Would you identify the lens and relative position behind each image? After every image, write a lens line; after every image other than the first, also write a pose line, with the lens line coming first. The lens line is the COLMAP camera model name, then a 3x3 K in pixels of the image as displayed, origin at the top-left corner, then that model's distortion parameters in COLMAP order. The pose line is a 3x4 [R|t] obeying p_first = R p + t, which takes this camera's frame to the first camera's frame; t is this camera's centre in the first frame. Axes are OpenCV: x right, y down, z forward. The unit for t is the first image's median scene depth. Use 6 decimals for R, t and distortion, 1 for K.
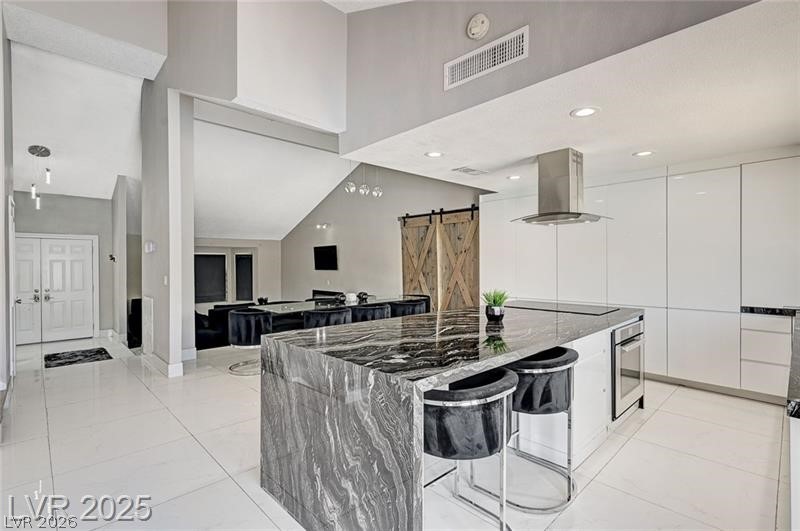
lens RADIAL K [[381.8, 0, 399.4], [0, 381.8, 262.6], [0, 0, 1]] dist [-0.000828, -0.000089]
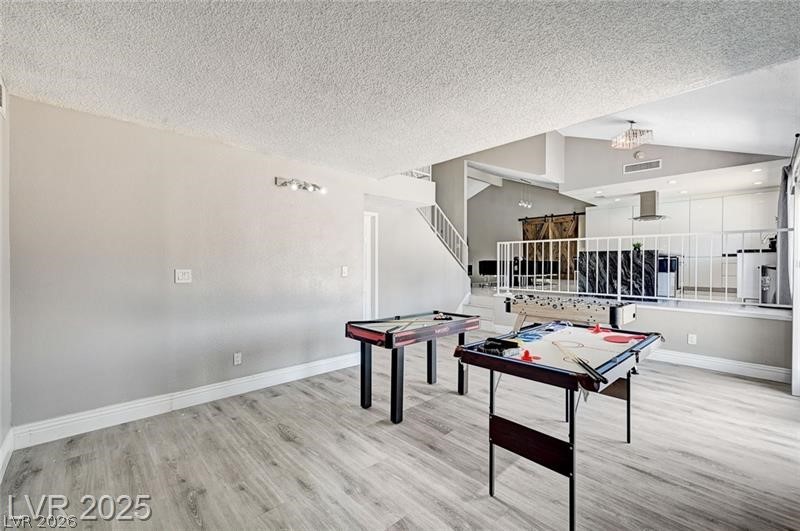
lens RADIAL K [[336.8, 0, 402.6], [0, 336.8, 266.0], [0, 0, 1]] dist [0.003839, 0.000394]
pose [[0.999996, -0.002240, -0.001537, -0.752871], [0.002262, 0.999898, 0.014086, 0.103957], [0.001505, -0.014089, 0.999900, -0.770232]]
